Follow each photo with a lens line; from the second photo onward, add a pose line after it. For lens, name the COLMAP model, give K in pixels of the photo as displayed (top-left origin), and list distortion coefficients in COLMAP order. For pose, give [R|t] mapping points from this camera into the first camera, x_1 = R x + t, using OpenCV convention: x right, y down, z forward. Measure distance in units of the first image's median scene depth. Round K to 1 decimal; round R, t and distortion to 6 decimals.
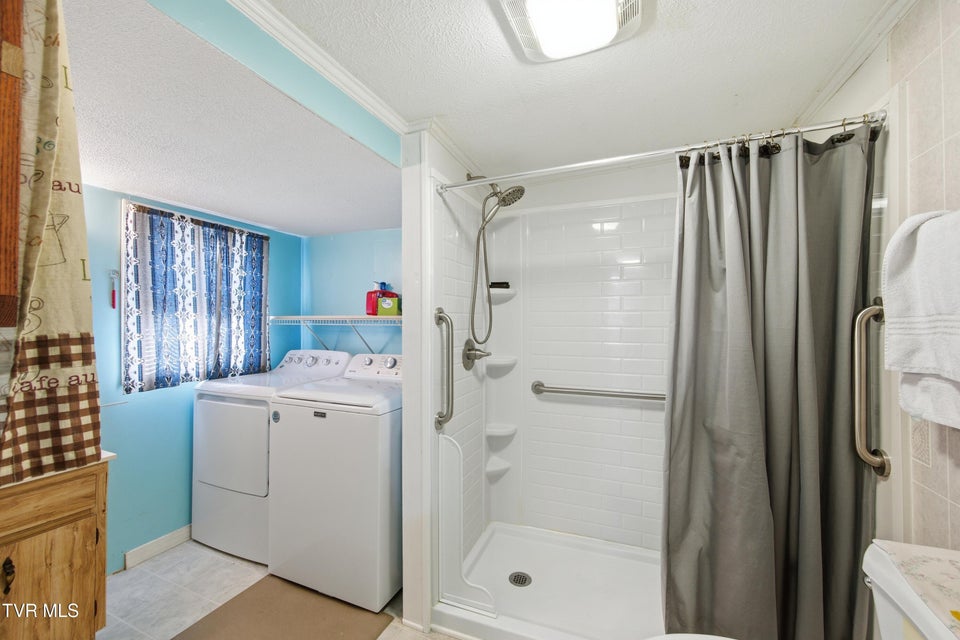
lens RADIAL K [[378.8, 0, 482.9], [0, 378.8, 321.7], [0, 0, 1]] dist [-0.001723, 0.000596]
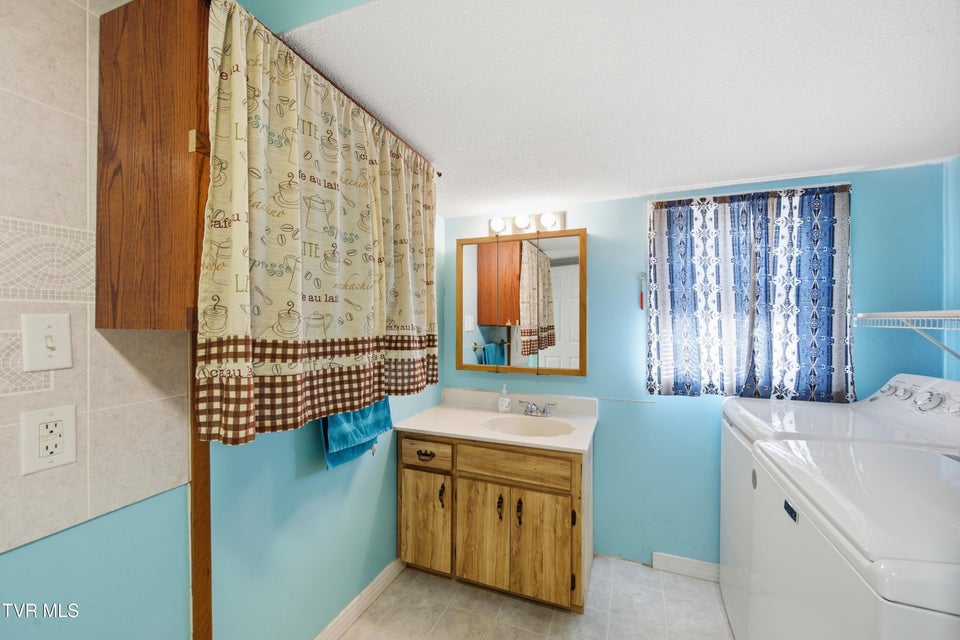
lens RADIAL K [[378.8, 0, 482.2], [0, 378.8, 322.9], [0, 0, 1]] dist [-0.001723, 0.000596]
pose [[0.024633, 0.006097, -0.999678, 0.045213], [0.001153, 0.999981, 0.006127, -0.004464], [0.999696, -0.001304, 0.024626, 0.465726]]
